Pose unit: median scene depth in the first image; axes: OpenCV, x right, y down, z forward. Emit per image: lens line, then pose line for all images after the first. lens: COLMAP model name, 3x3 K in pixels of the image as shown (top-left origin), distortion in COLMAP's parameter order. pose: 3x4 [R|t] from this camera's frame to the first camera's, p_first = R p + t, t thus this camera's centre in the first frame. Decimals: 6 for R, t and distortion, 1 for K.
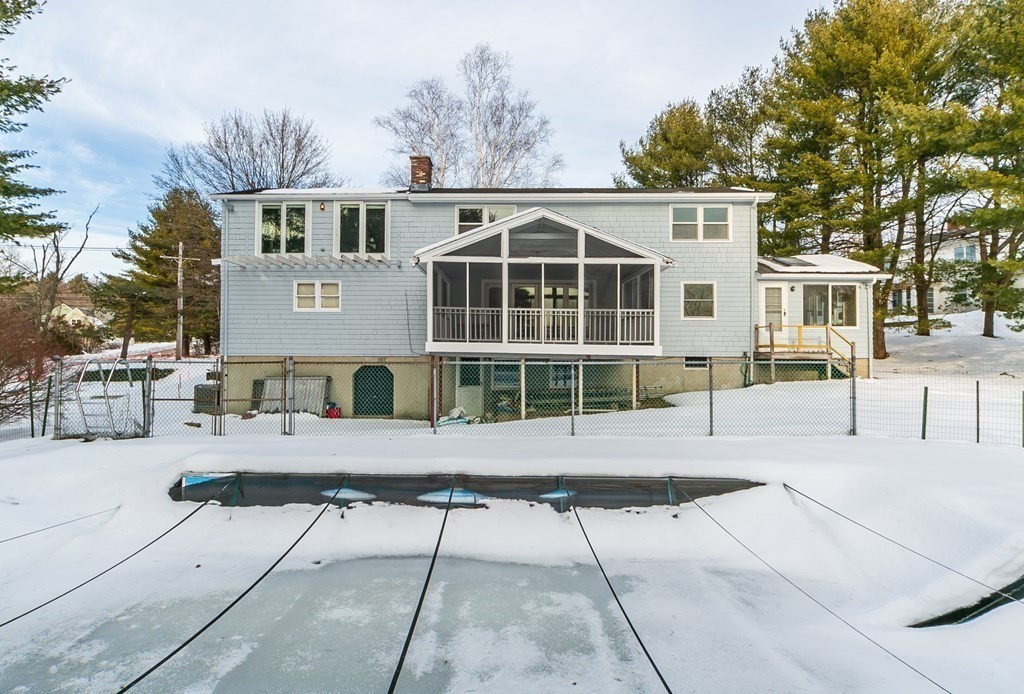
lens RADIAL K [[566.5, 0, 509.1], [0, 566.5, 350.4], [0, 0, 1]] dist [0.000204, -0.000346]
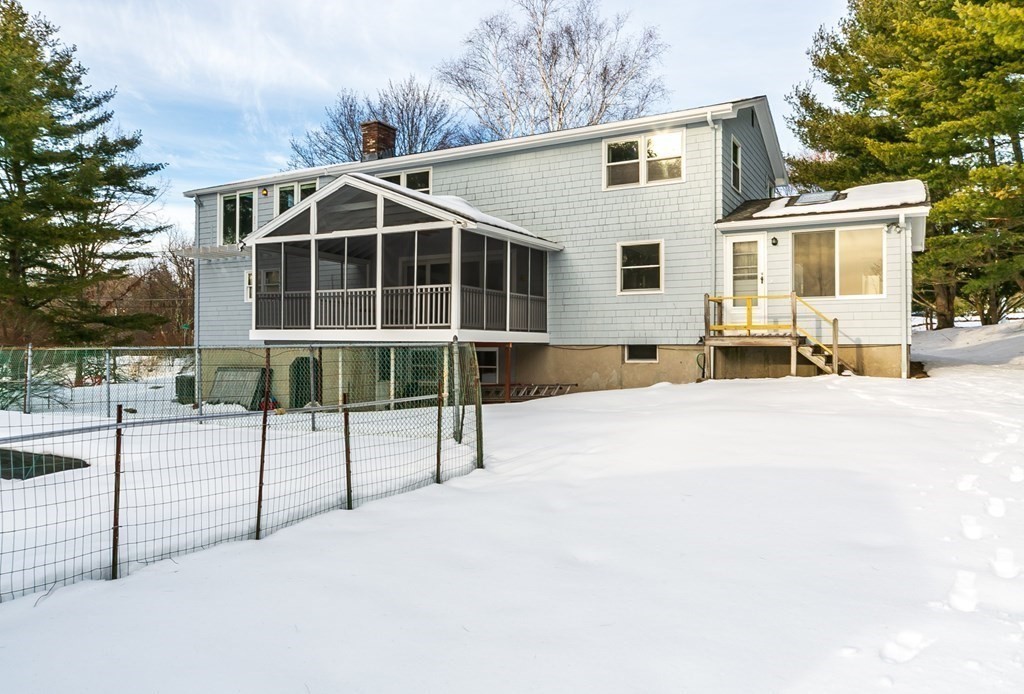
lens RADIAL K [[740.9, 0, 512.9], [0, 740.9, 346.2], [0, 0, 1]] dist [-0.037280, -0.000095]
pose [[0.883856, -0.006809, -0.467709, 0.634358], [0.006142, 0.999977, -0.002952, 0.015147], [0.467718, -0.000264, 0.883878, 0.086486]]
